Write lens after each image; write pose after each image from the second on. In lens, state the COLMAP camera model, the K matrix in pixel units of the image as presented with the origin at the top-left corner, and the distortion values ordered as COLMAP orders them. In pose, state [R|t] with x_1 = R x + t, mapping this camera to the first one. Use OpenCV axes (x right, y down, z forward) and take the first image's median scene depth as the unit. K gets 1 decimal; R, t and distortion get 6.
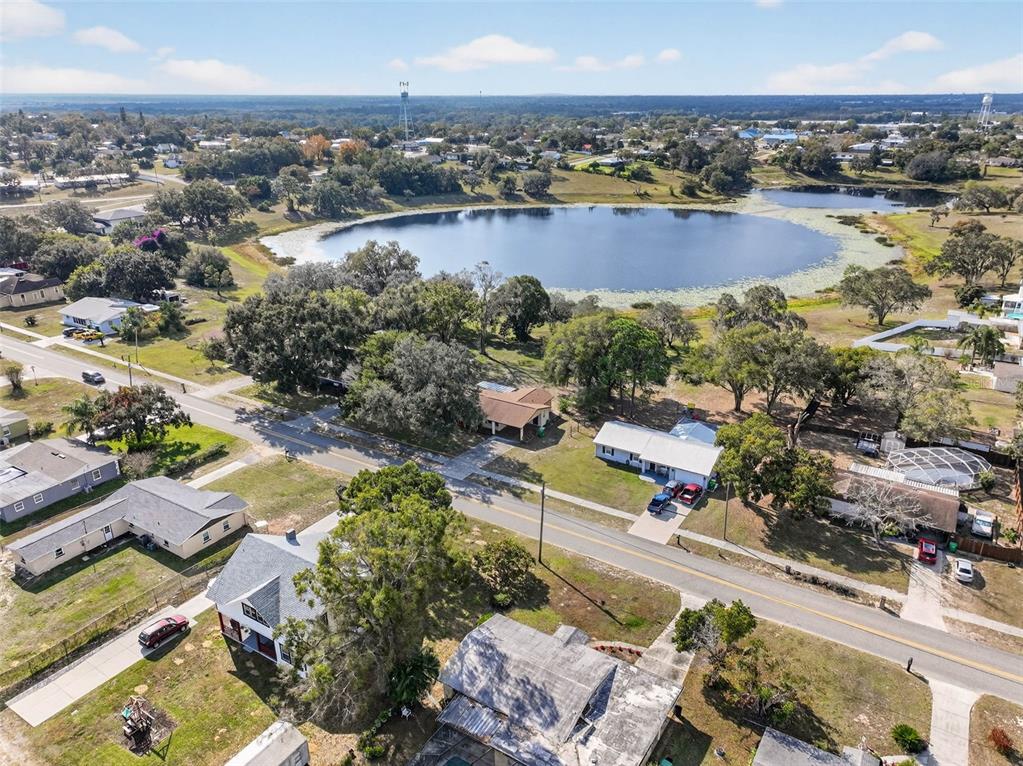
lens RADIAL K [[720.7, 0, 511.5], [0, 720.7, 383.0], [0, 0, 1]] dist [-0.000886, 0.003723]
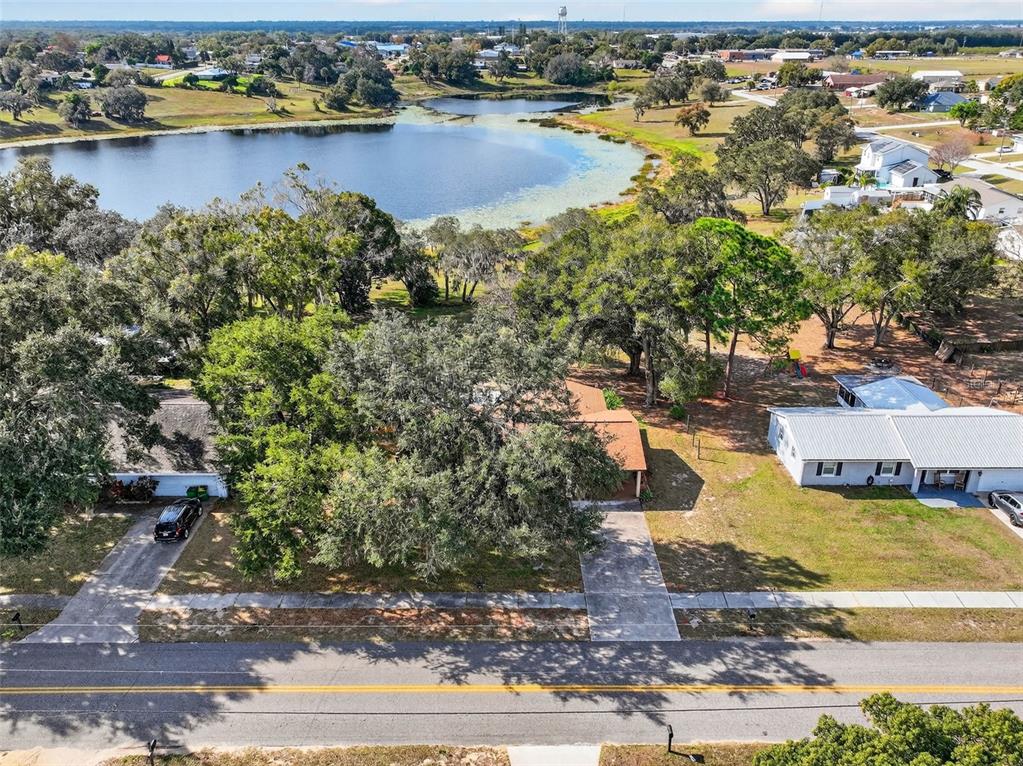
lens RADIAL K [[800.7, 0, 511.5], [0, 800.7, 383.0], [0, 0, 1]] dist [-0.001410, 0.012224]
pose [[0.848451, -0.213737, 0.484198, -0.077711], [0.193190, 0.976777, 0.092650, -0.014815], [-0.492756, 0.014934, 0.870039, 0.153175]]
